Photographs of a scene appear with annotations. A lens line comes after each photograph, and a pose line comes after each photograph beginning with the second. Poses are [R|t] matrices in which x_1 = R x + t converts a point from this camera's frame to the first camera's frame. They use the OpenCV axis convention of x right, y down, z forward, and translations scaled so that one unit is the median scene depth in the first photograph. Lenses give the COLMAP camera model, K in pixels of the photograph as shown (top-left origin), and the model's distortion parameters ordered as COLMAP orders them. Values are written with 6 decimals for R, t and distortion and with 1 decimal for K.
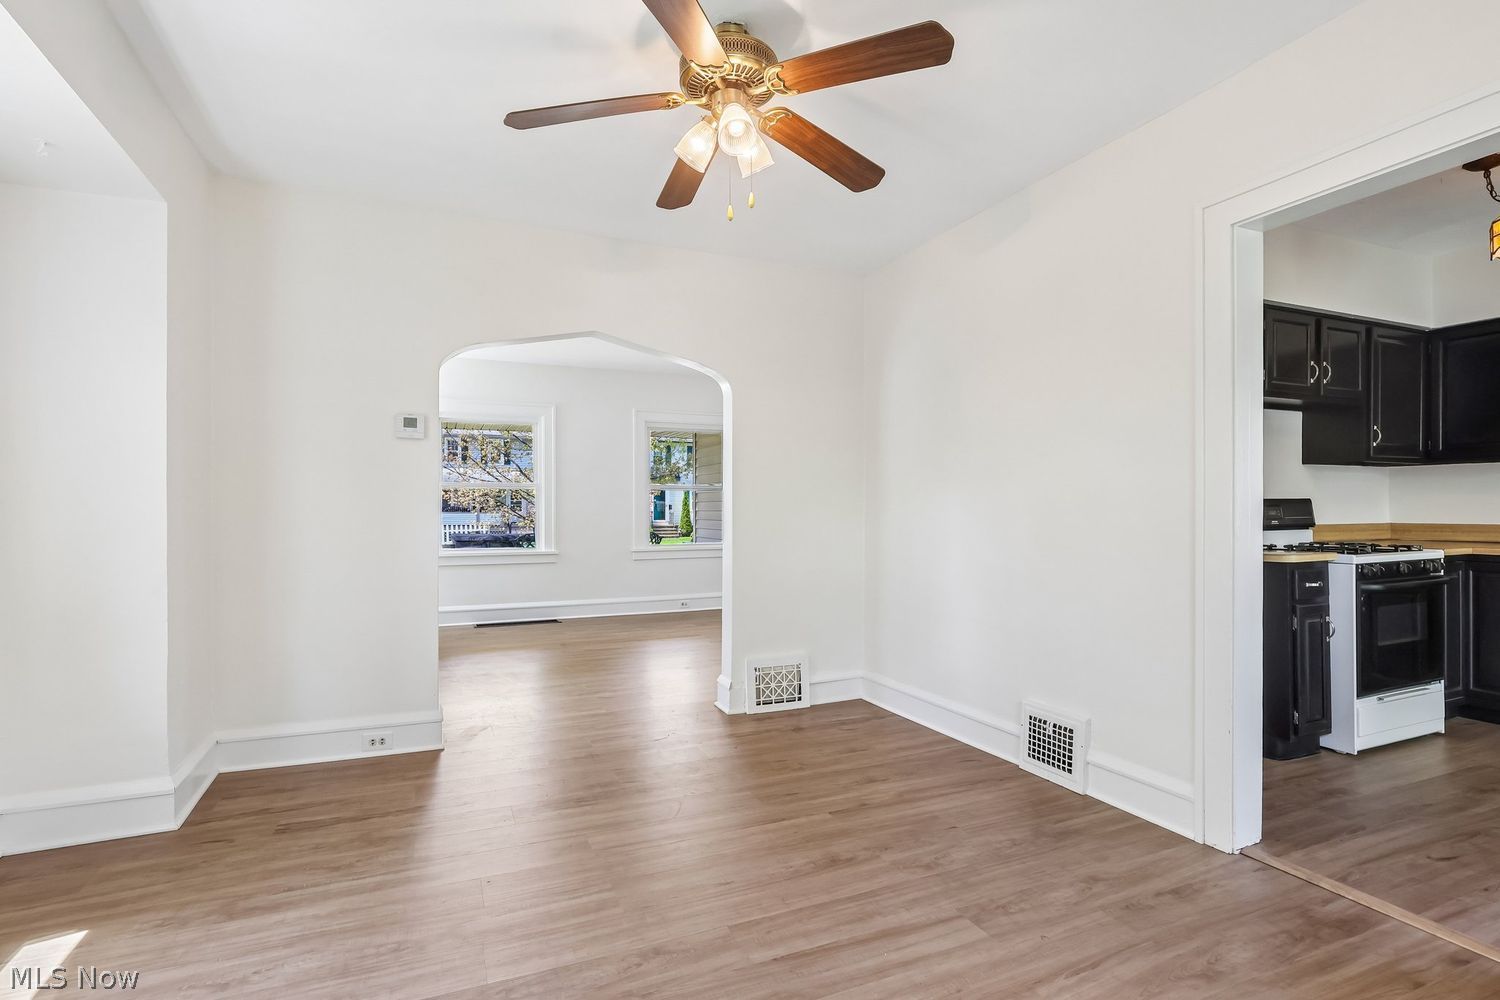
lens RADIAL K [[709.0, 0, 743.4], [0, 709.0, 535.7], [0, 0, 1]] dist [-0.011233, 0.005057]
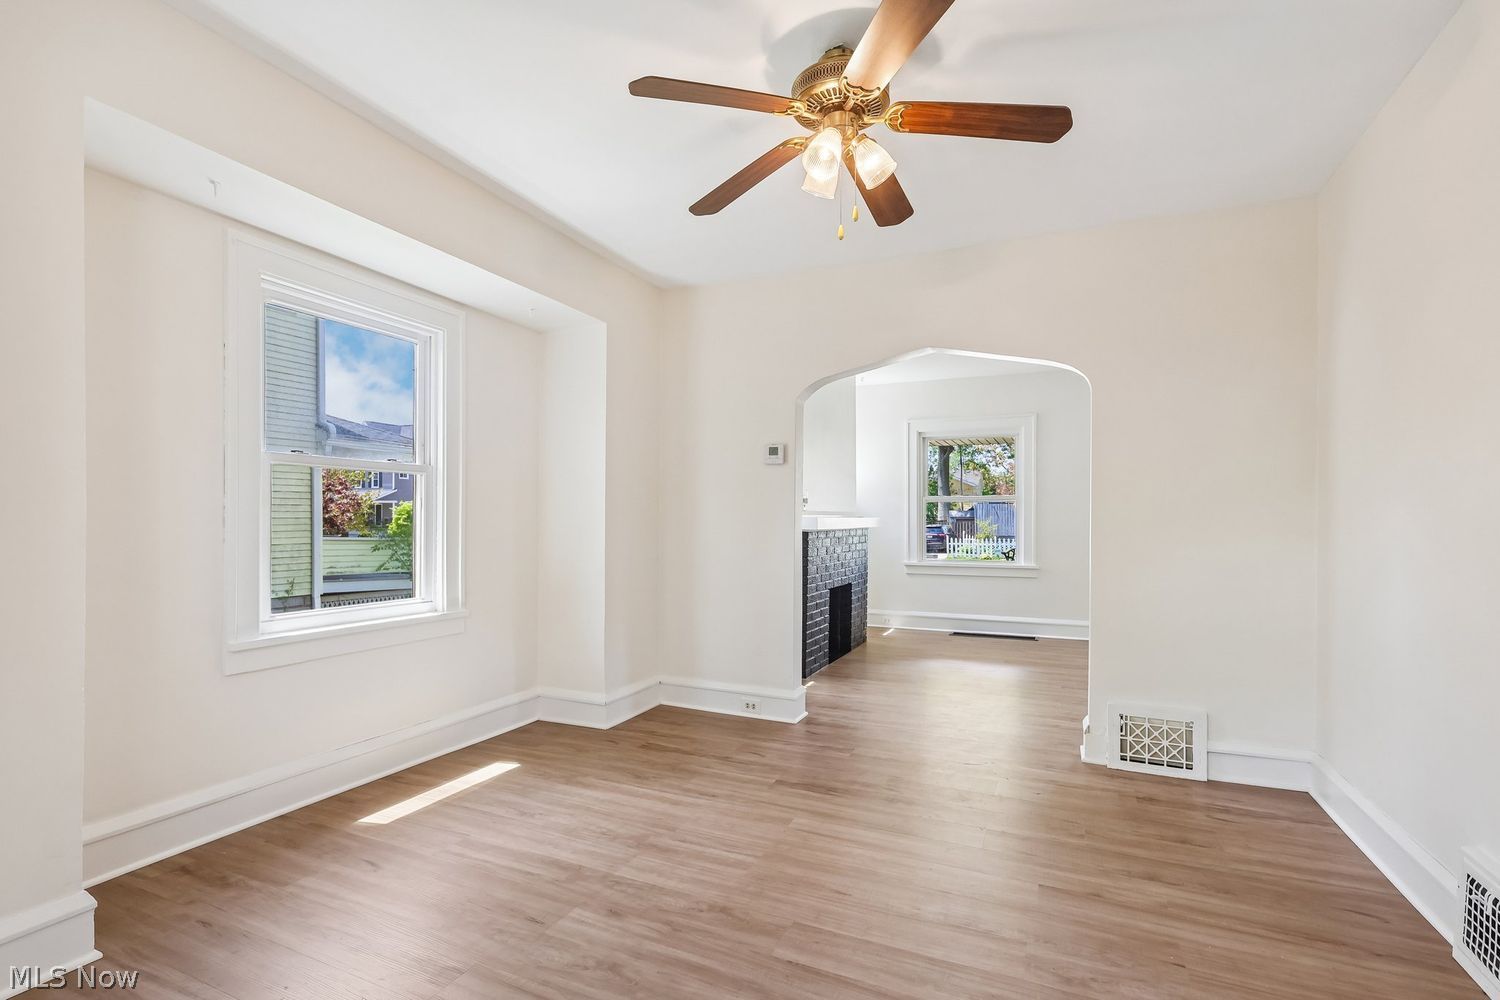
lens RADIAL K [[709.0, 0, 731.1], [0, 709.0, 542.3], [0, 0, 1]] dist [-0.011233, 0.005057]
pose [[0.663677, 0.025660, -0.747579, 0.442748], [-0.031426, 0.999486, 0.006408, -0.007586], [0.747359, 0.019240, 0.664142, 0.145950]]
